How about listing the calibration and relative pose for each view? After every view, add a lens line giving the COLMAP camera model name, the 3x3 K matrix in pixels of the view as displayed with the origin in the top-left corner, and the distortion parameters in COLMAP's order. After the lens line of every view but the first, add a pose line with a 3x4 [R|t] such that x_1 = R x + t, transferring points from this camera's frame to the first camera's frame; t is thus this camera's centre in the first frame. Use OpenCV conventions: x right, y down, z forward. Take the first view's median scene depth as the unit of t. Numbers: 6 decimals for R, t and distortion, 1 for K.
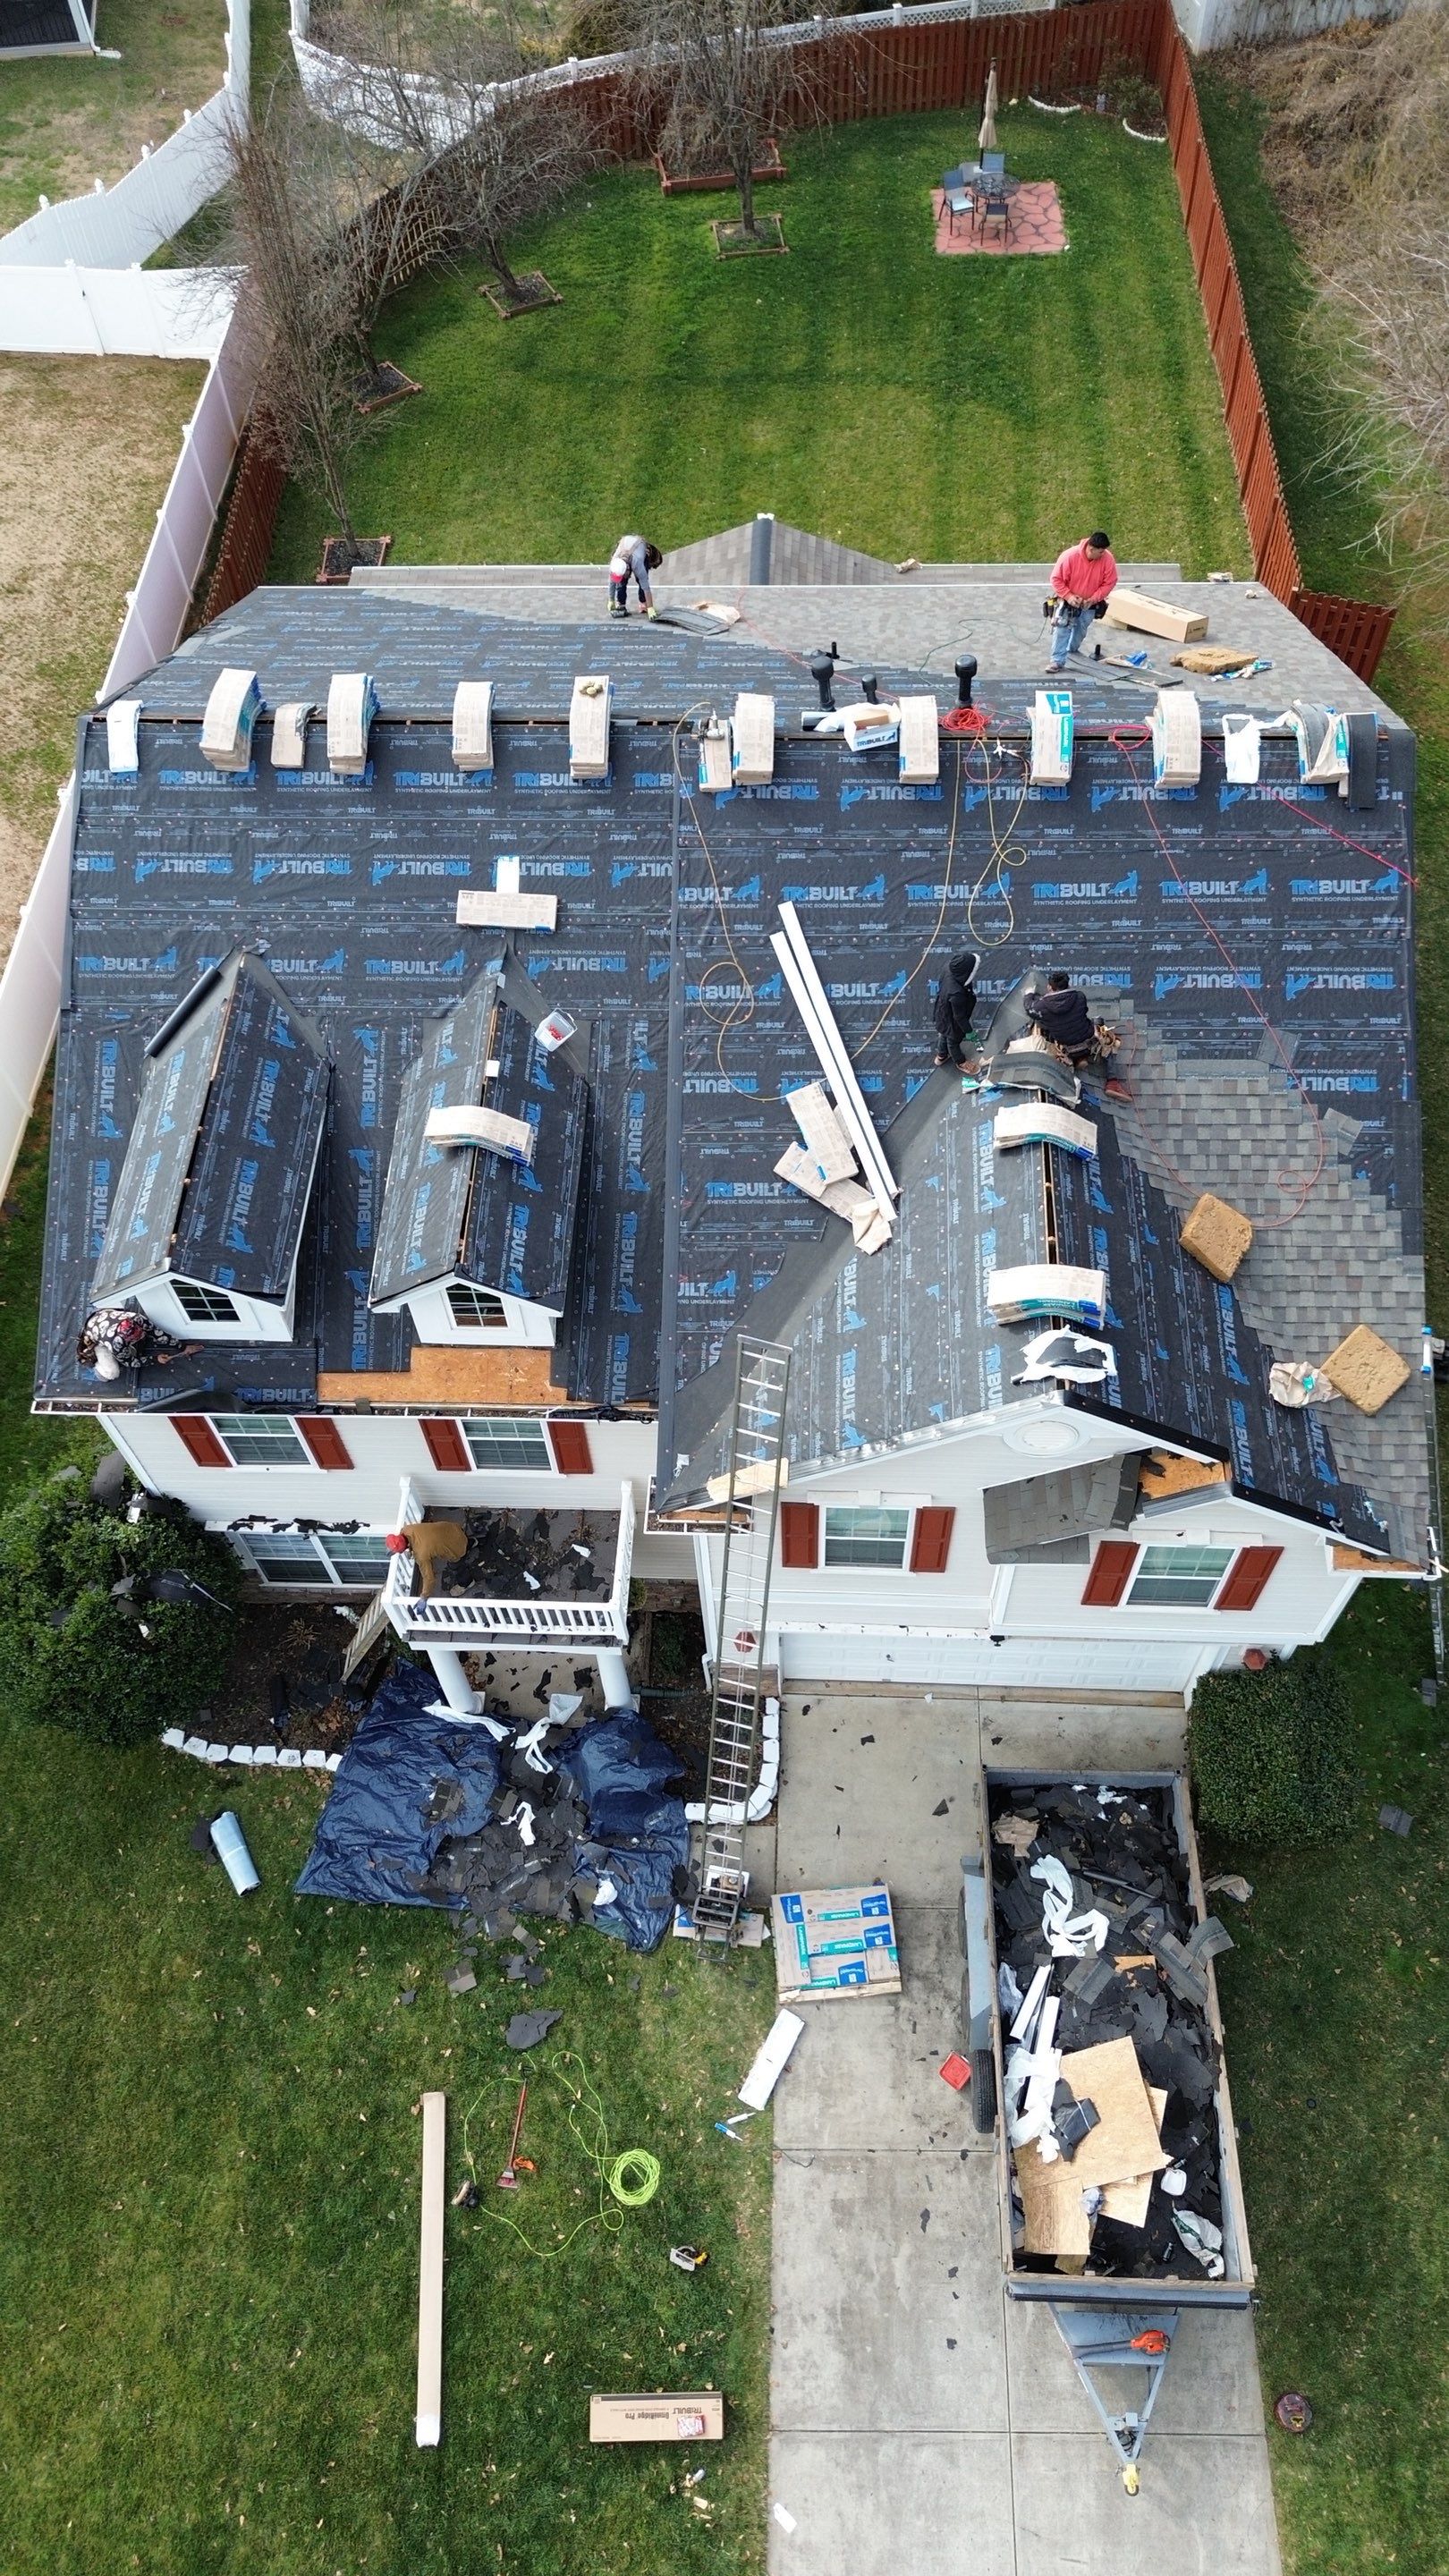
lens RADIAL K [[1811.7, 0, 730.3], [0, 1811.7, 1279.8], [0, 0, 1]] dist [0.054033, -0.024444]
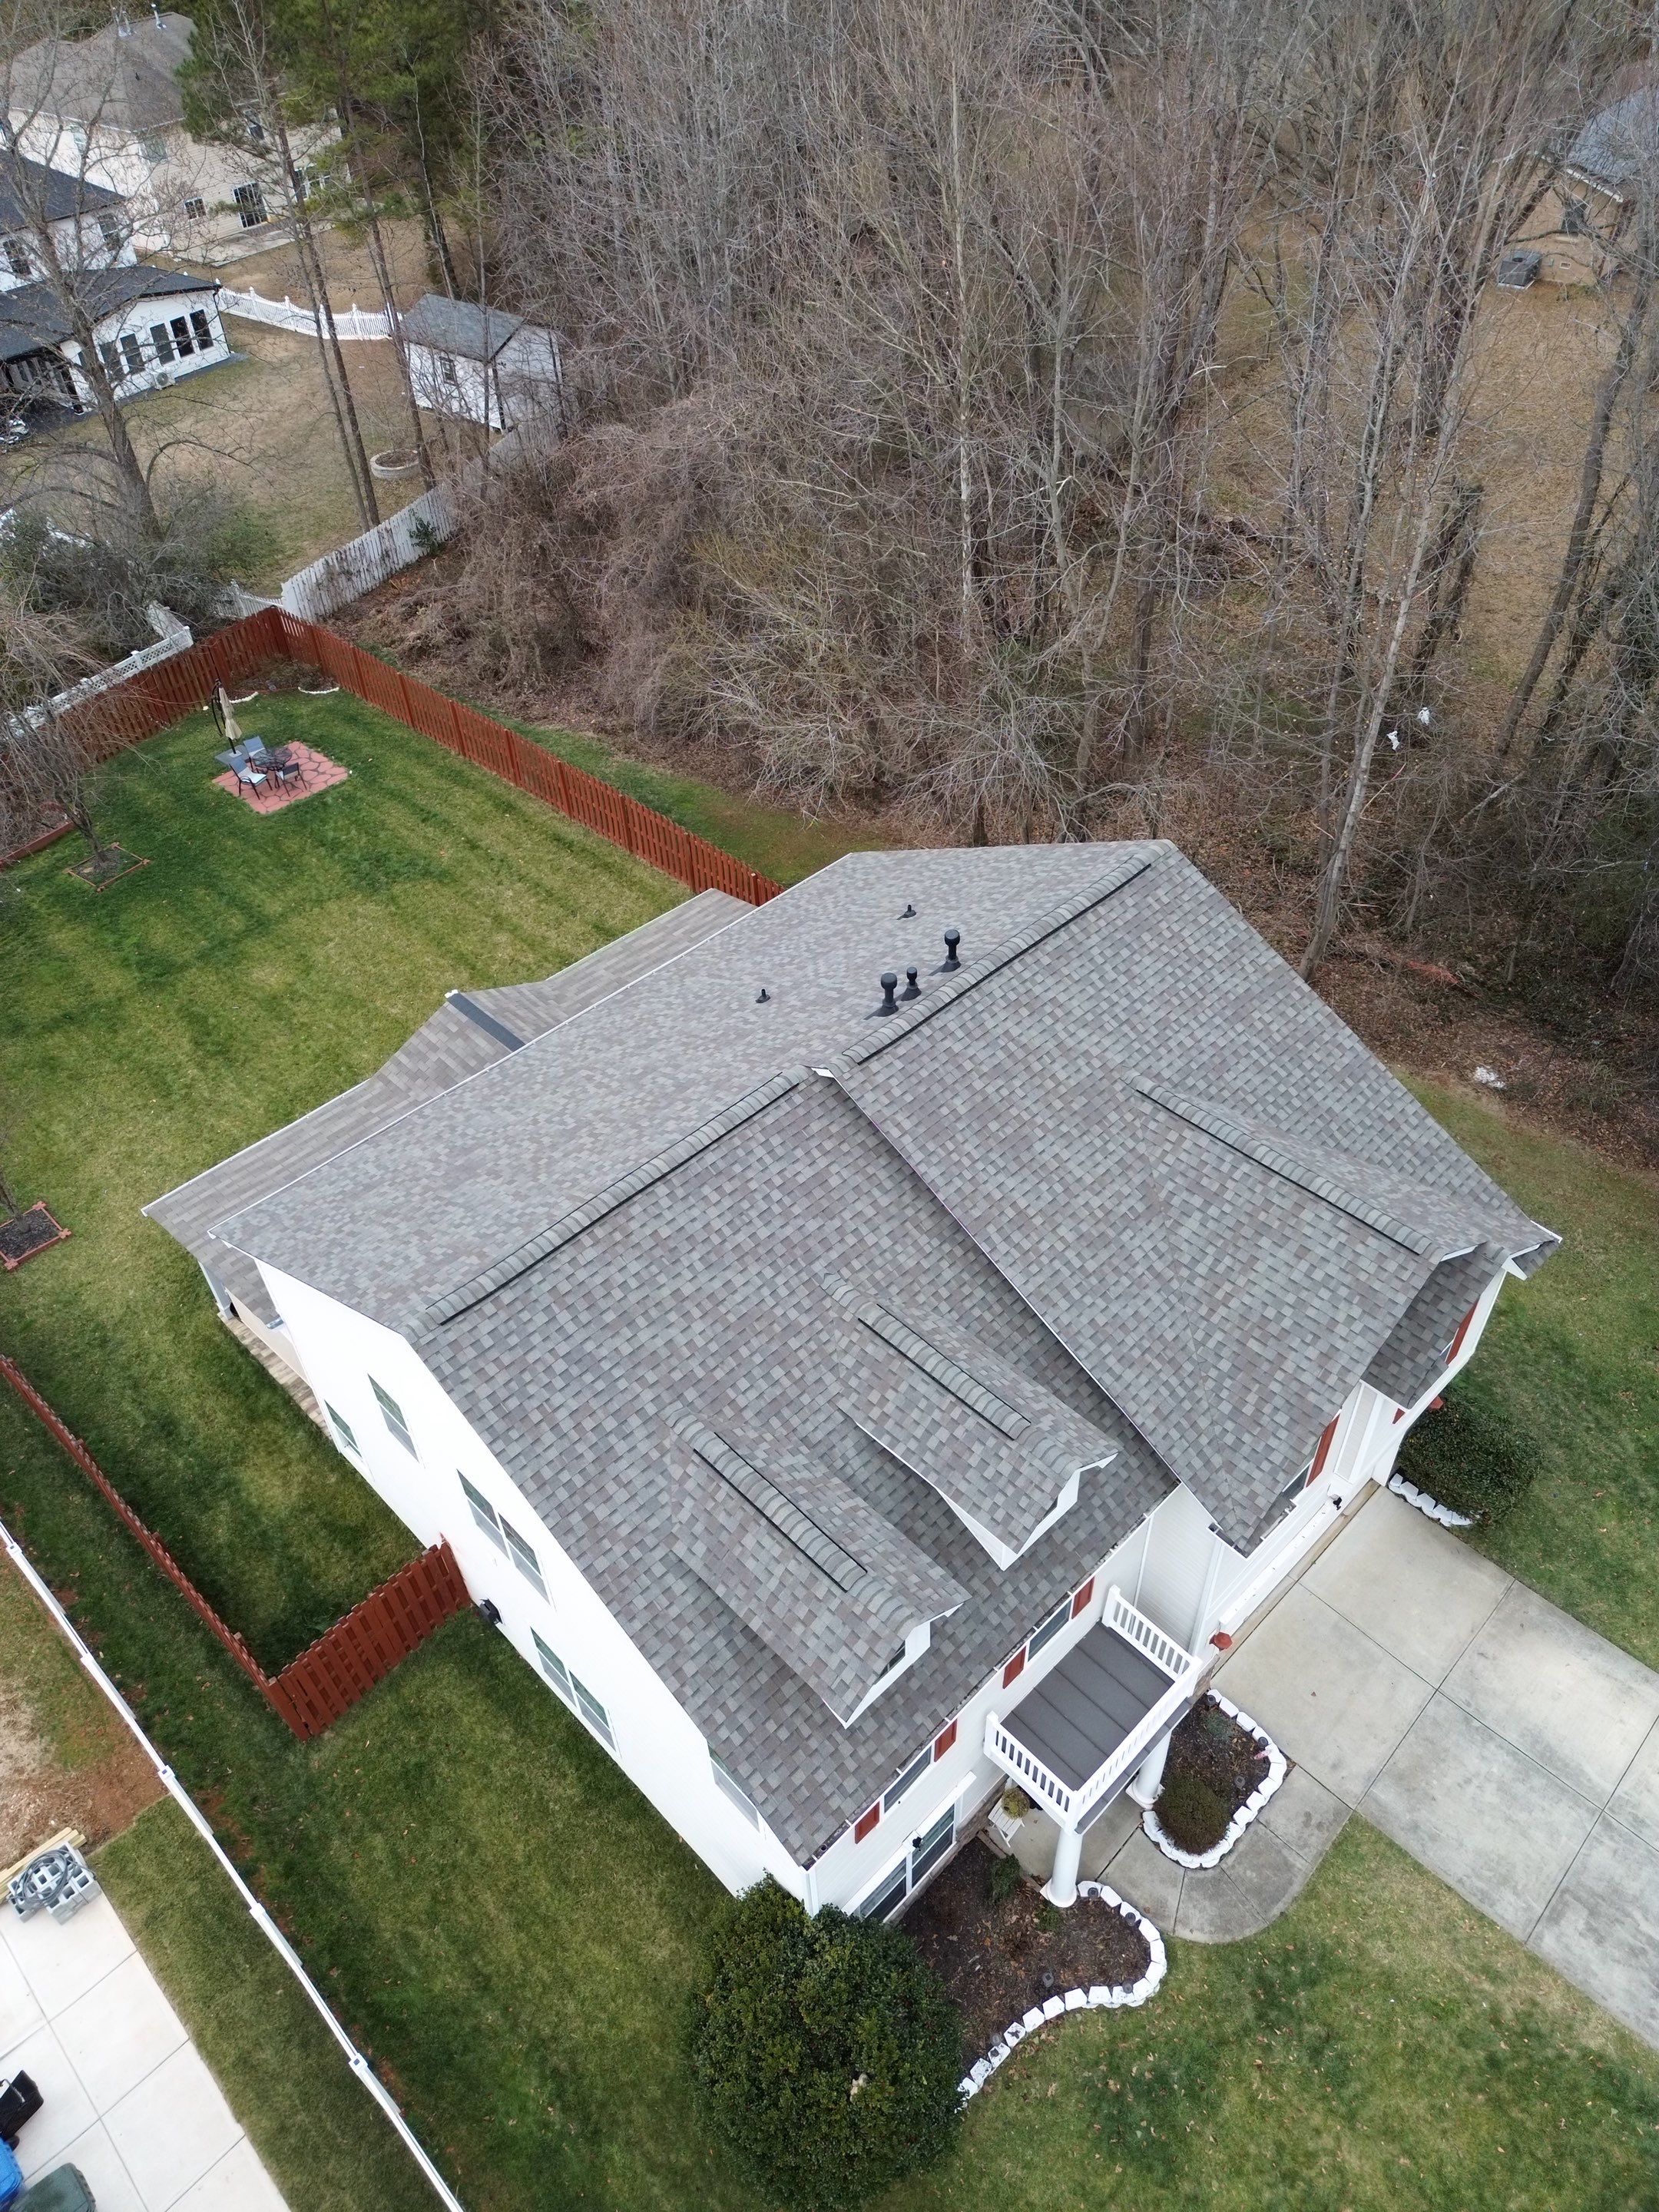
lens RADIAL K [[1542.1, 0, 832.8], [0, 1542.1, 1100.4], [0, 0, 1]] dist [0.064524, -0.043118]
pose [[0.685021, -0.491591, 0.537665, -0.589147], [0.617754, 0.783158, -0.071014, -0.186074], [-0.386167, 0.380791, 0.840163, 0.069028]]
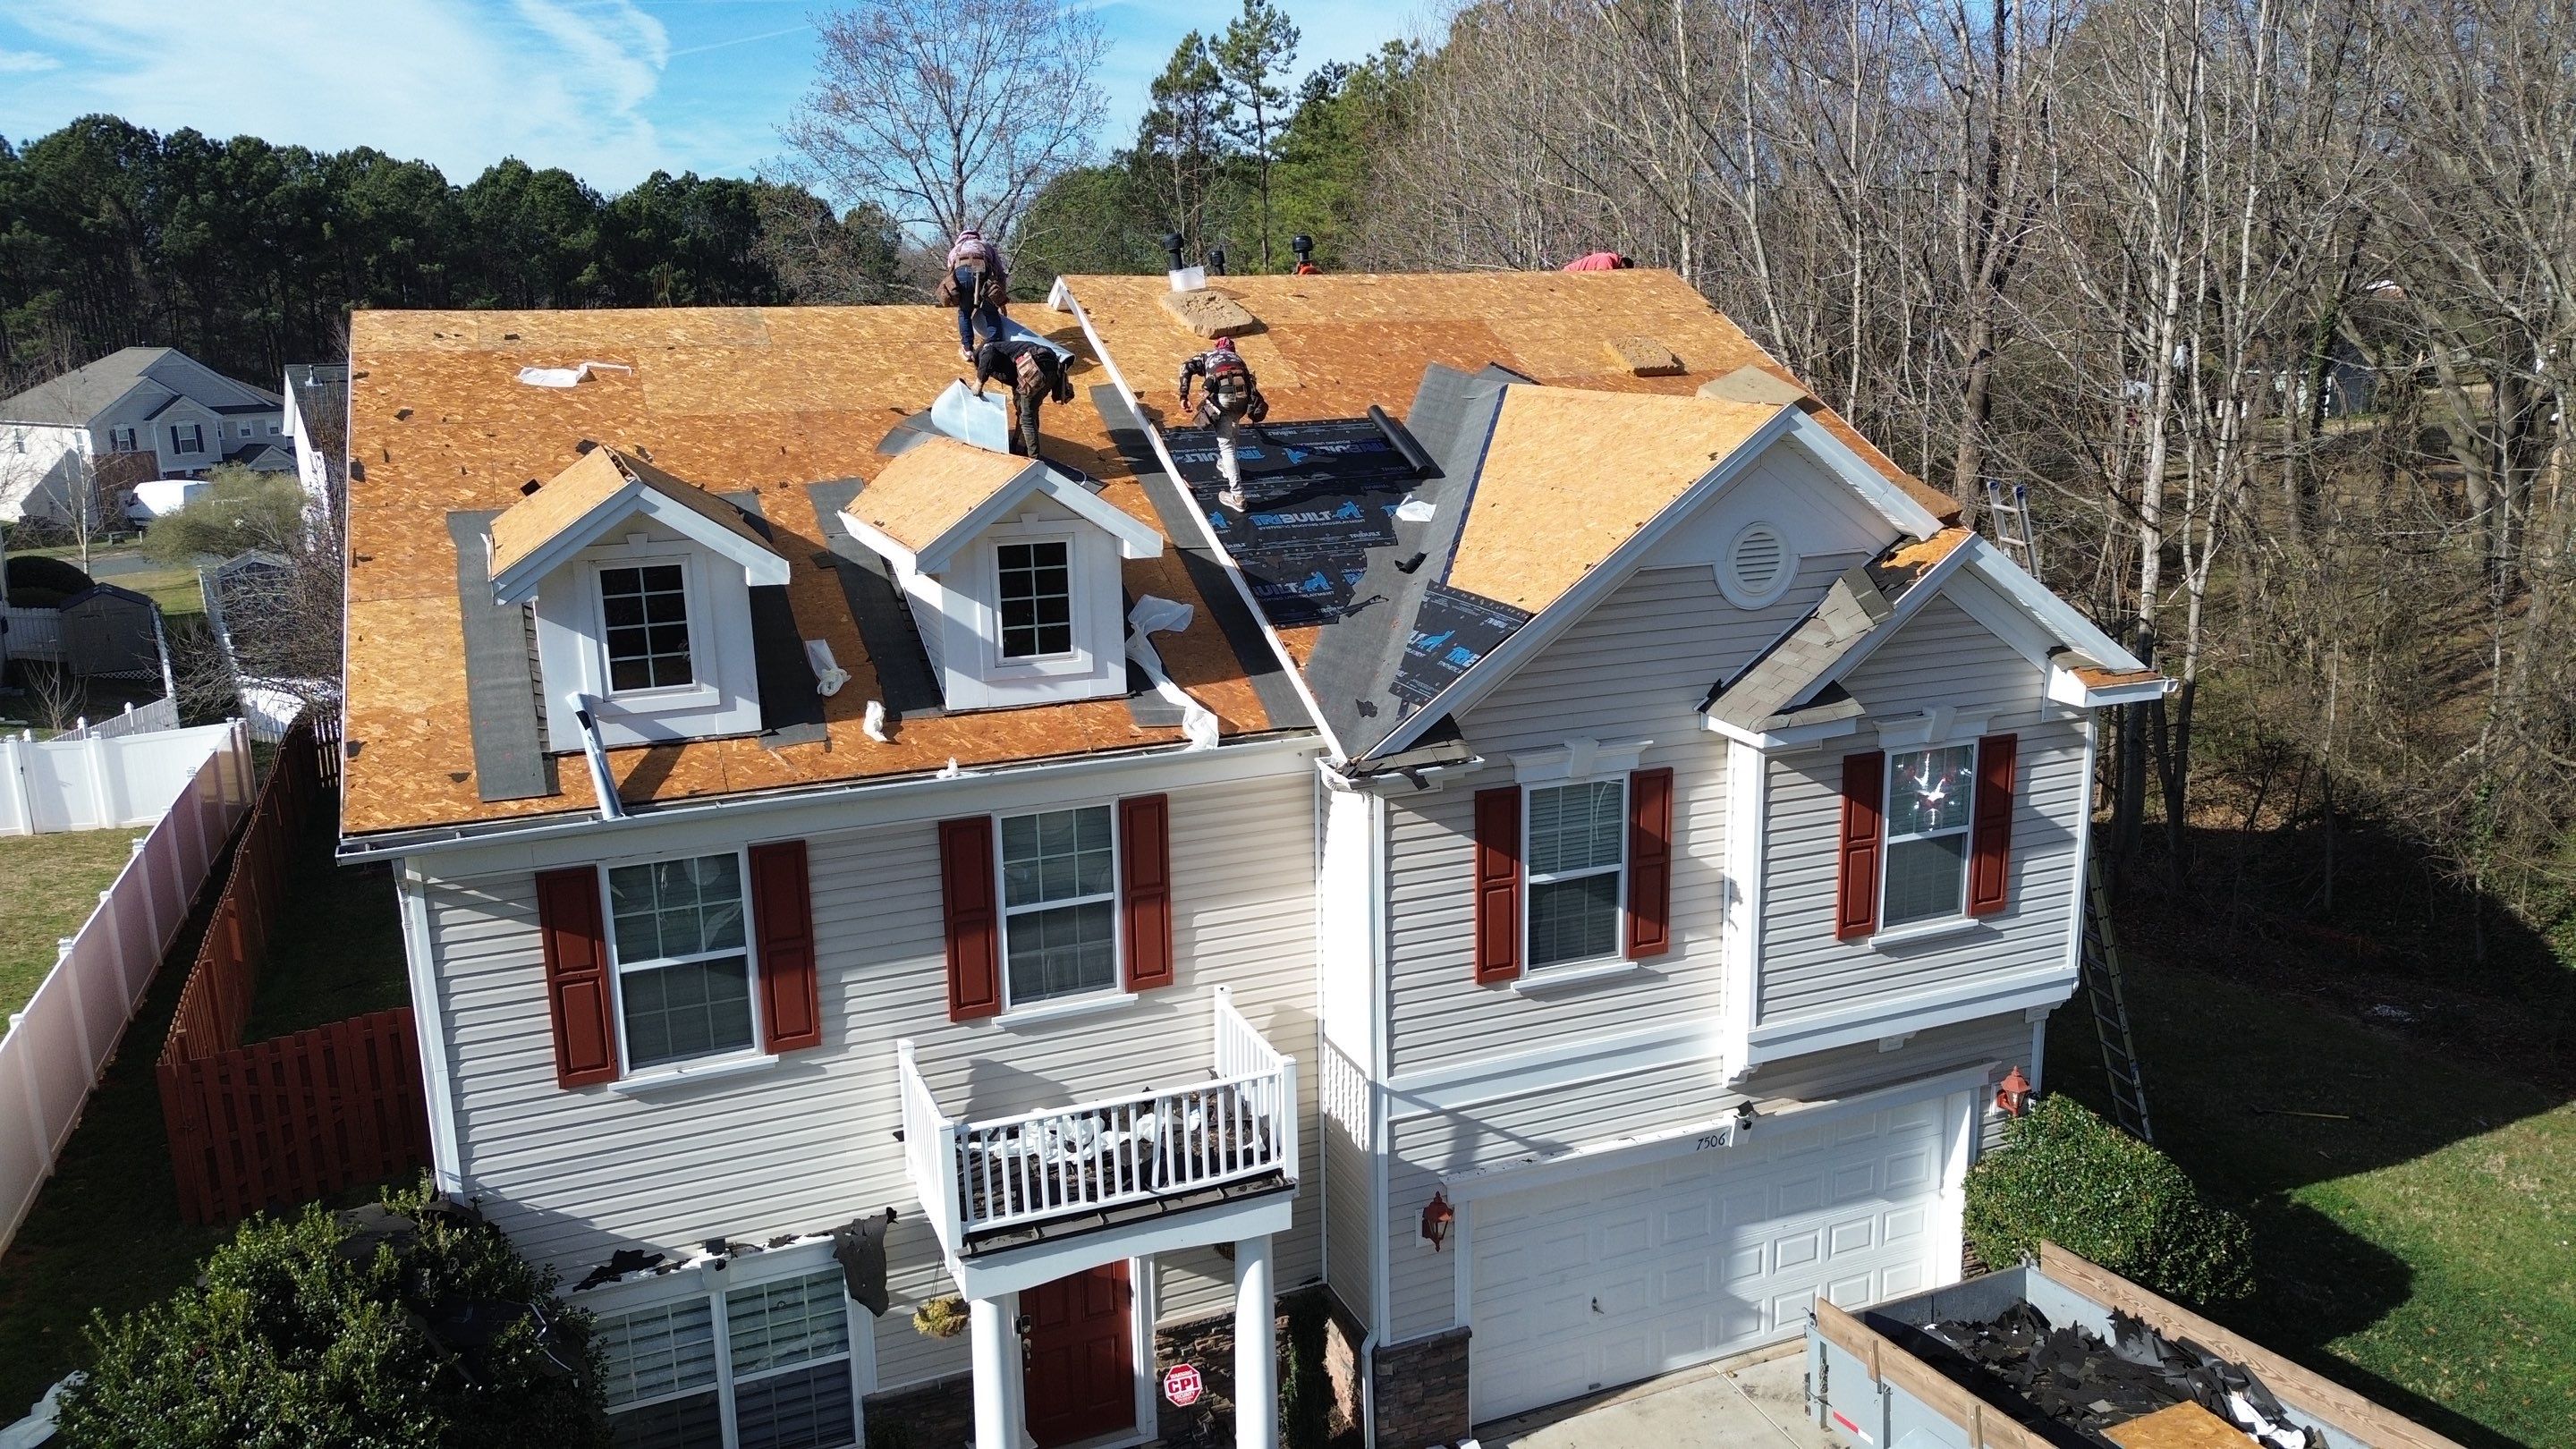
lens RADIAL K [[1811.7, 0, 1301.1], [0, 1811.7, 727.3], [0, 0, 1]] dist [0.054033, -0.024444]
pose [[0.903734, -0.082369, 0.420095, -0.319592], [0.354581, 0.693874, -0.626747, 0.498715], [-0.239868, 0.715370, 0.656284, 0.456493]]
